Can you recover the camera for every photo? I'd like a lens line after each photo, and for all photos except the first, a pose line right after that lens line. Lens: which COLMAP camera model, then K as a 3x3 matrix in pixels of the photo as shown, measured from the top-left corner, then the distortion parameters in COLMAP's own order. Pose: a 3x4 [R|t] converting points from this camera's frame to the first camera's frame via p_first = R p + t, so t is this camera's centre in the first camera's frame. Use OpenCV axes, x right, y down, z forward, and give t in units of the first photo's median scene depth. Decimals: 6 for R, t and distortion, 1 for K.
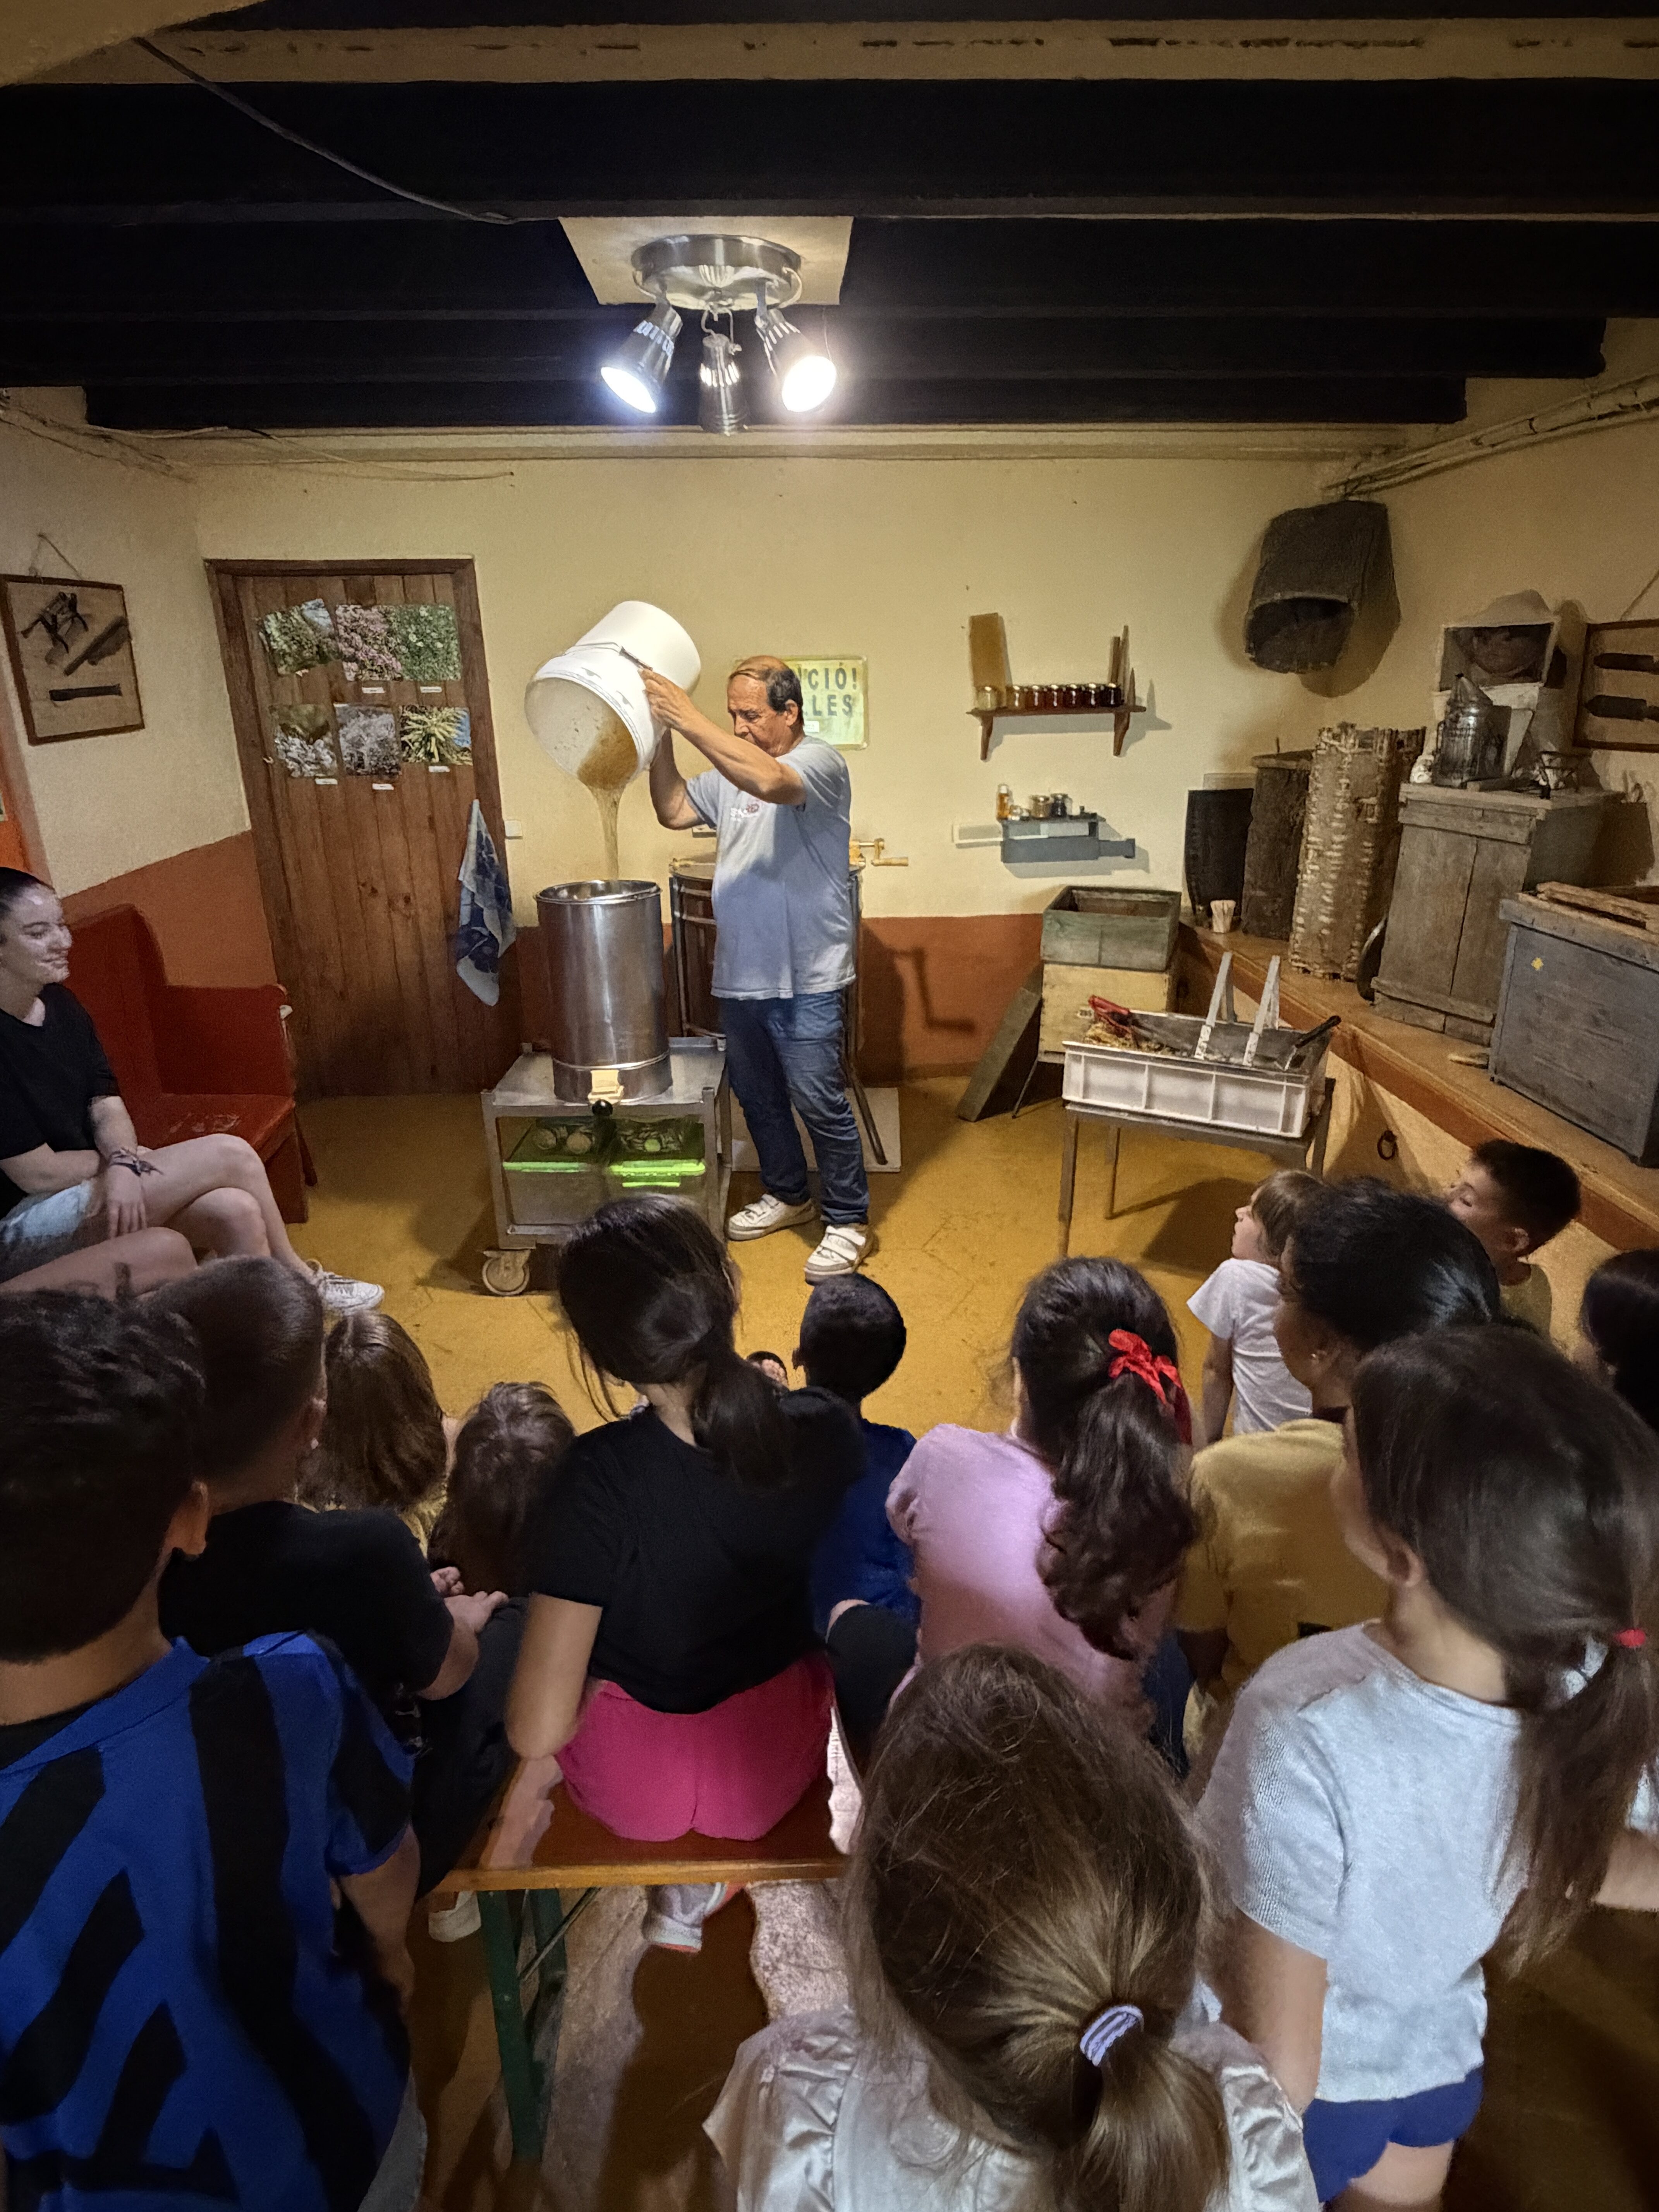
lens RADIAL K [[1212.9, 0, 824.3], [0, 1212.9, 1089.2], [0, 0, 1]] dist [0.013238, 0.002909]
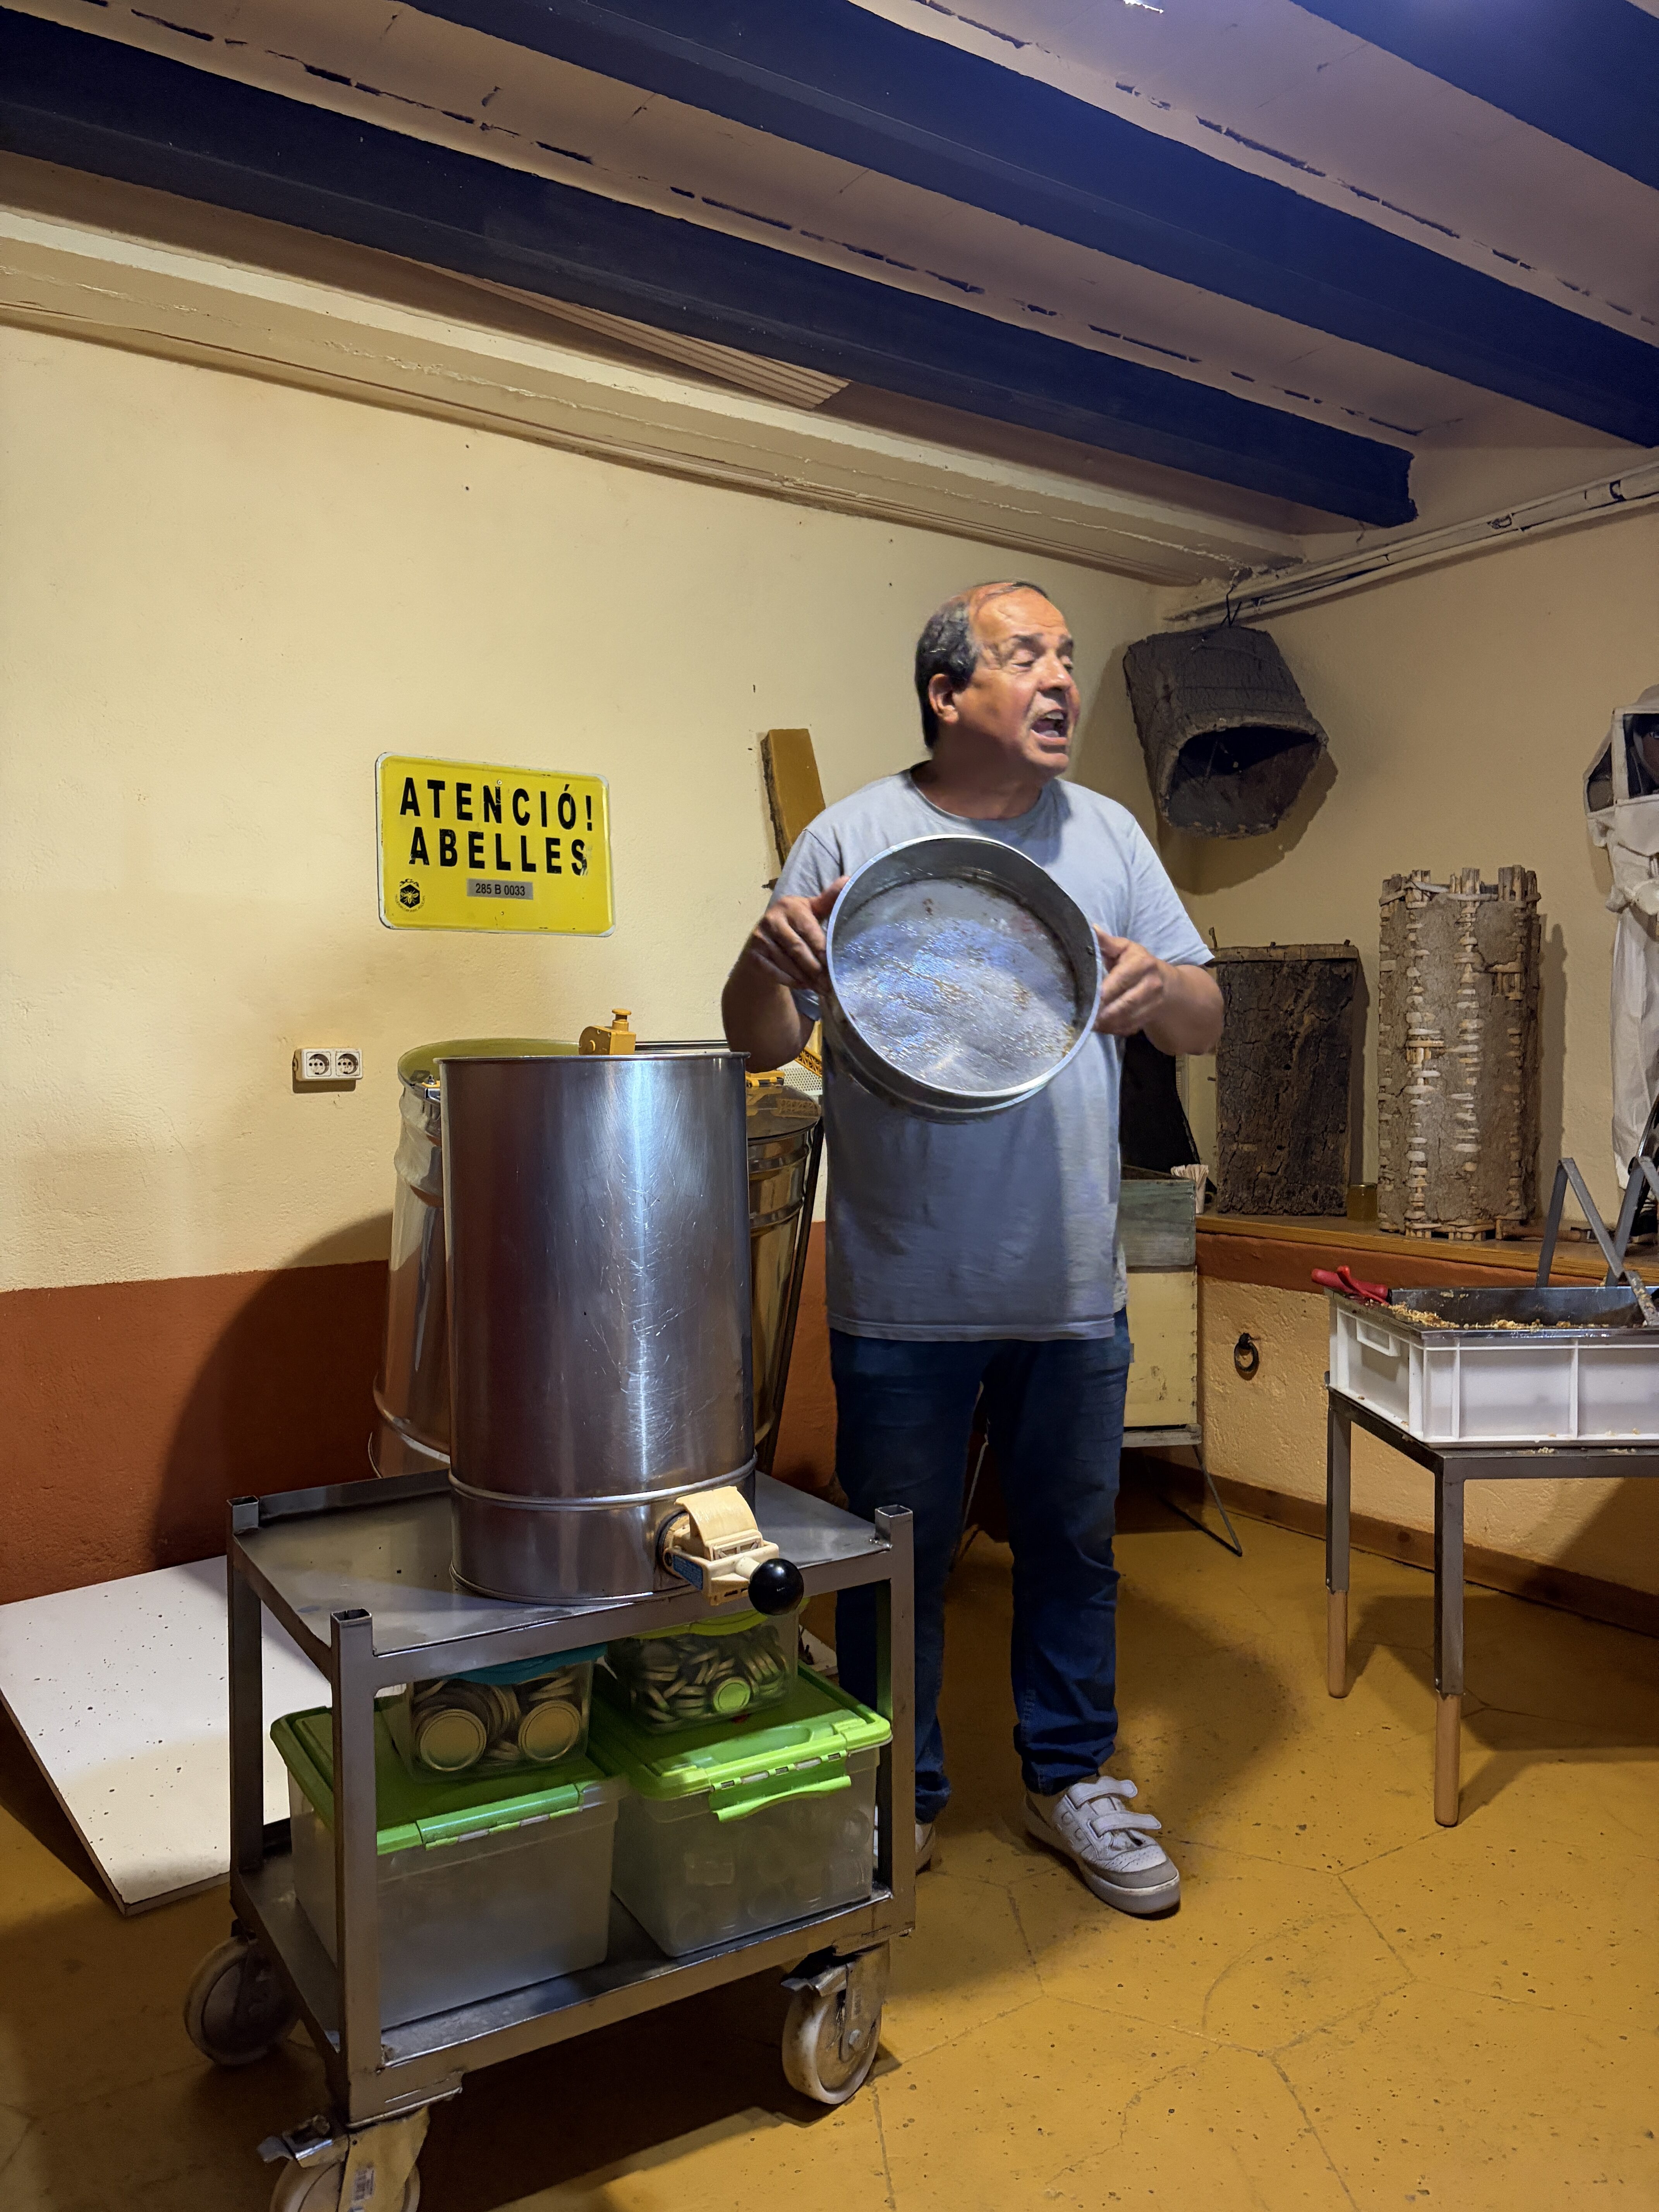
lens RADIAL K [[1675.5, 0, 832.5], [0, 1675.5, 1107.0], [0, 0, 1]] dist [0.040104, -0.044094]
pose [[0.852356, -0.017375, 0.522674, -0.394686], [0.173348, 0.952331, -0.251031, 0.007417], [-0.493397, 0.304572, 0.814737, 0.485828]]
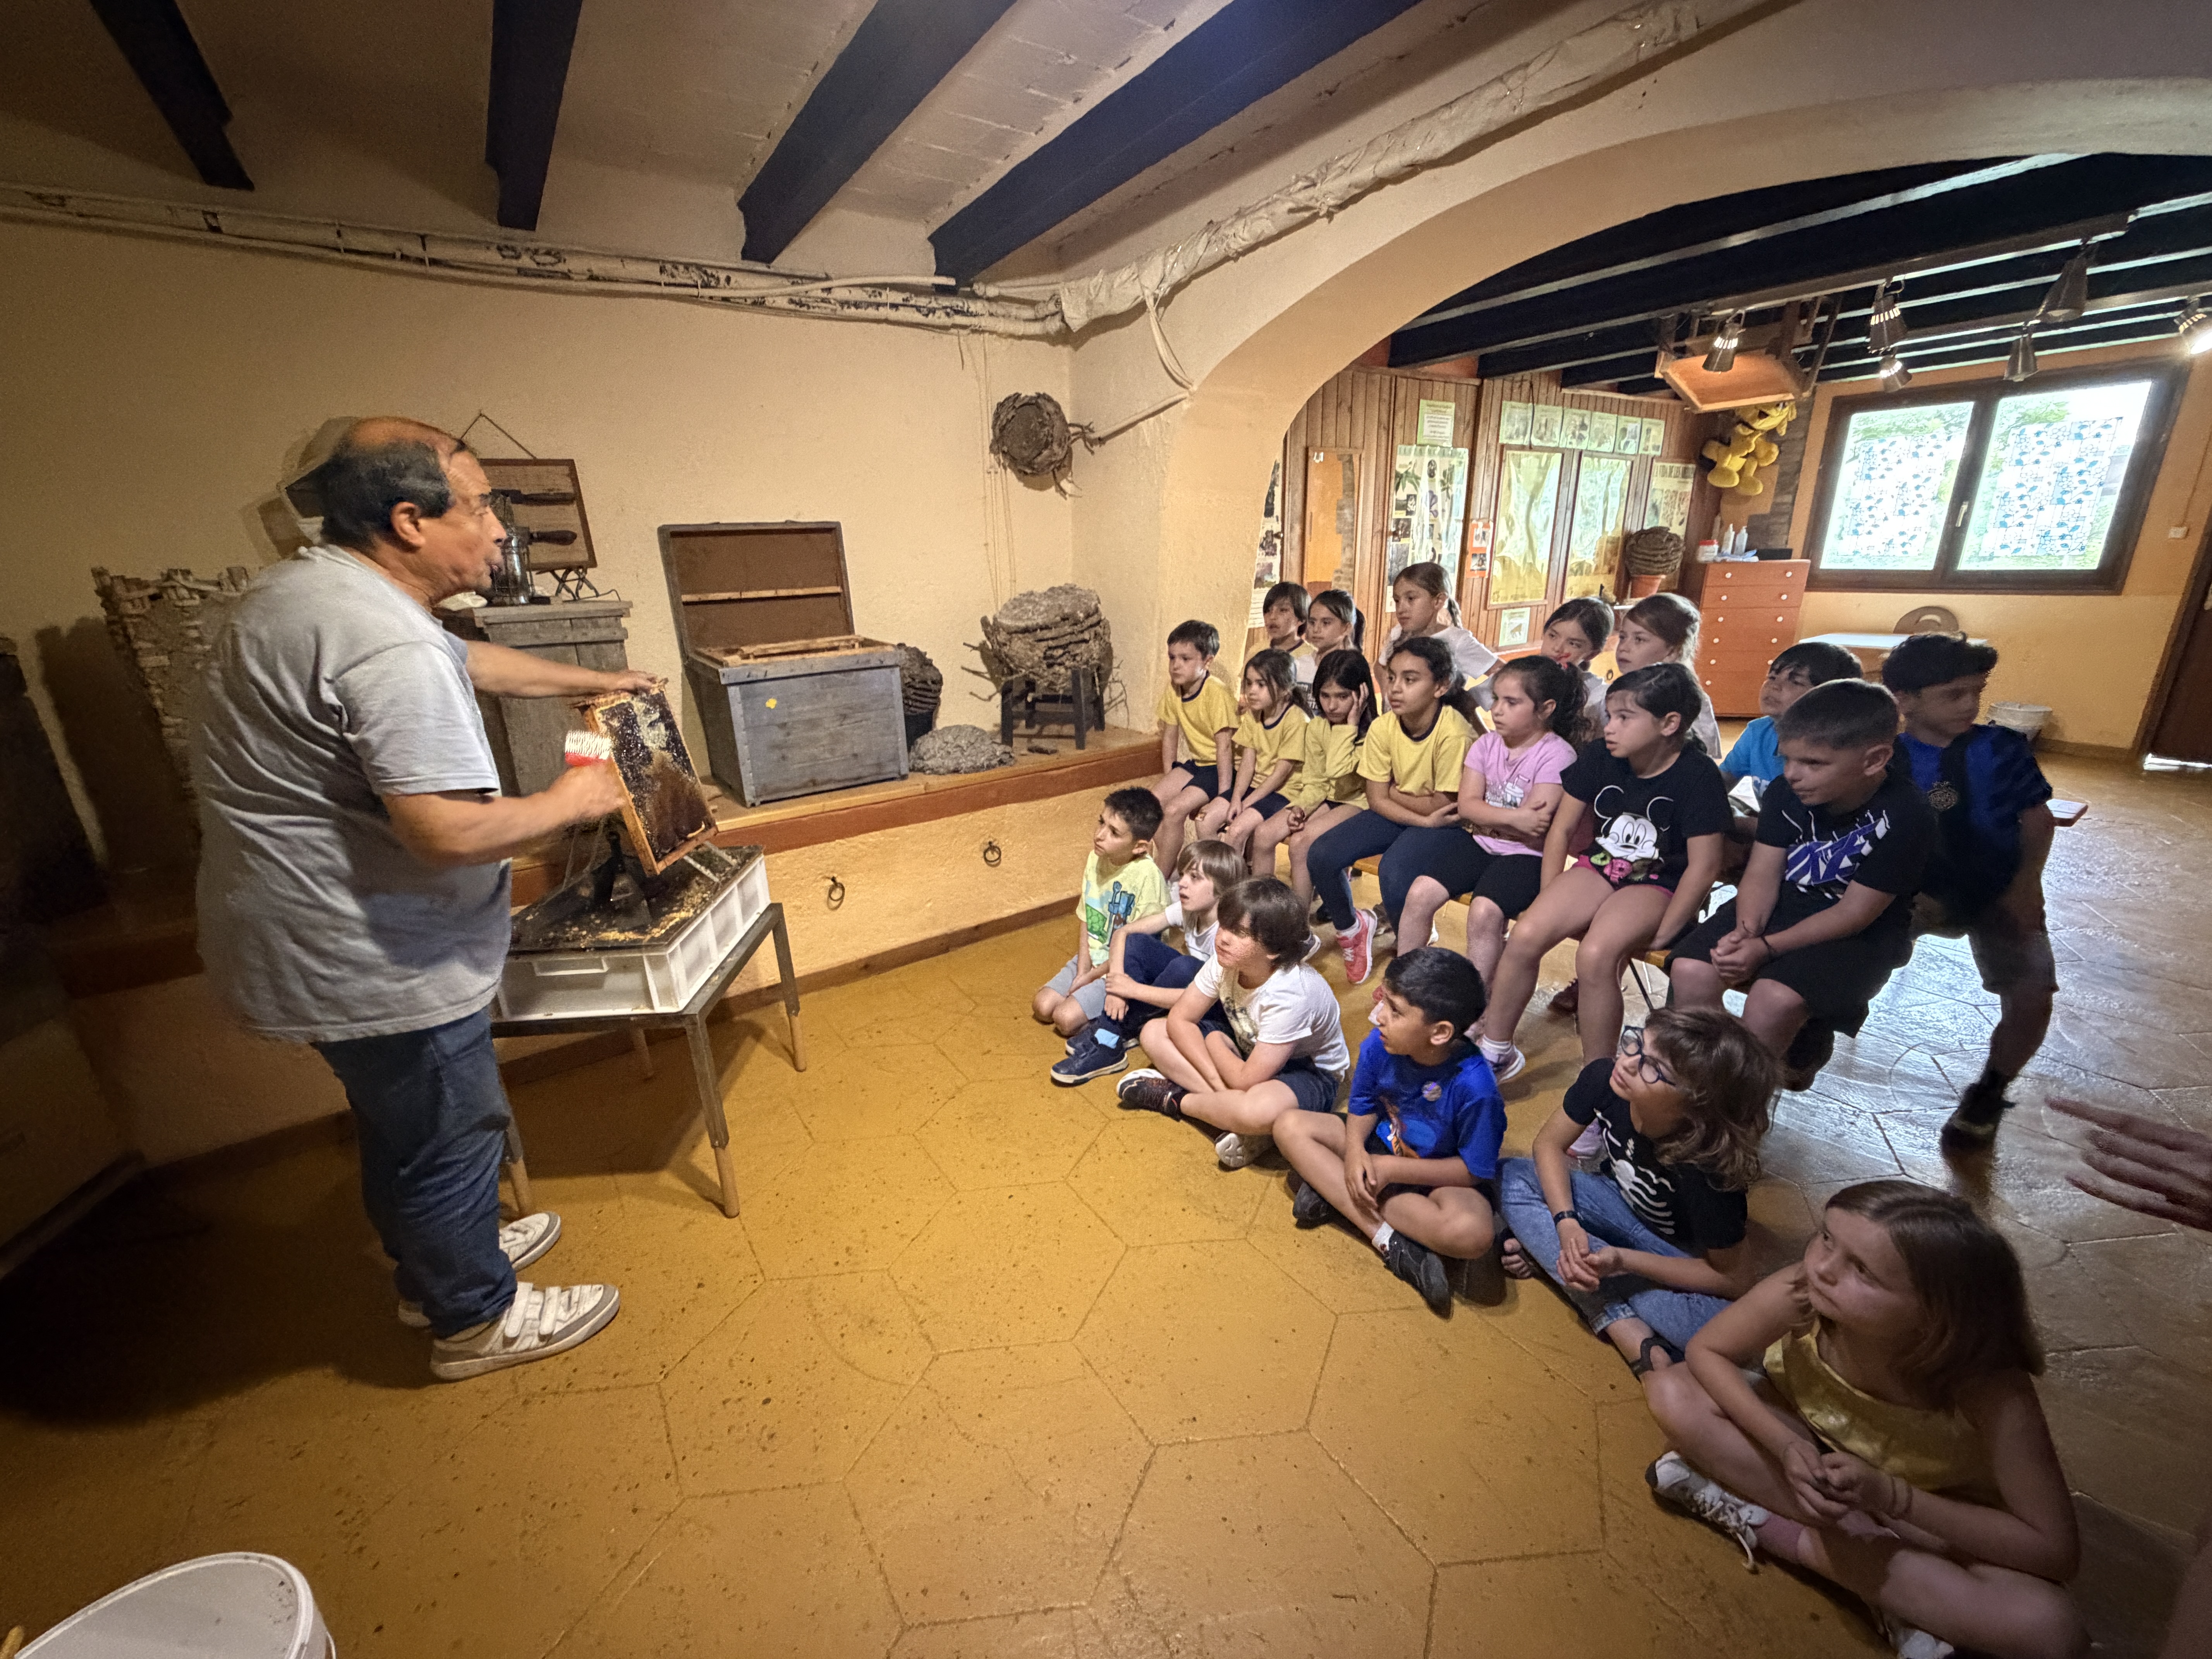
lens RADIAL K [[884.1, 0, 1103.8], [0, 884.1, 830.3], [0, 0, 1]] dist [0.000715, -0.000394]
pose [[-0.534255, -0.229623, 0.813539, -0.371099], [0.321080, 0.835150, 0.446578, -0.250233], [-0.781971, 0.499798, -0.372456, 0.935413]]
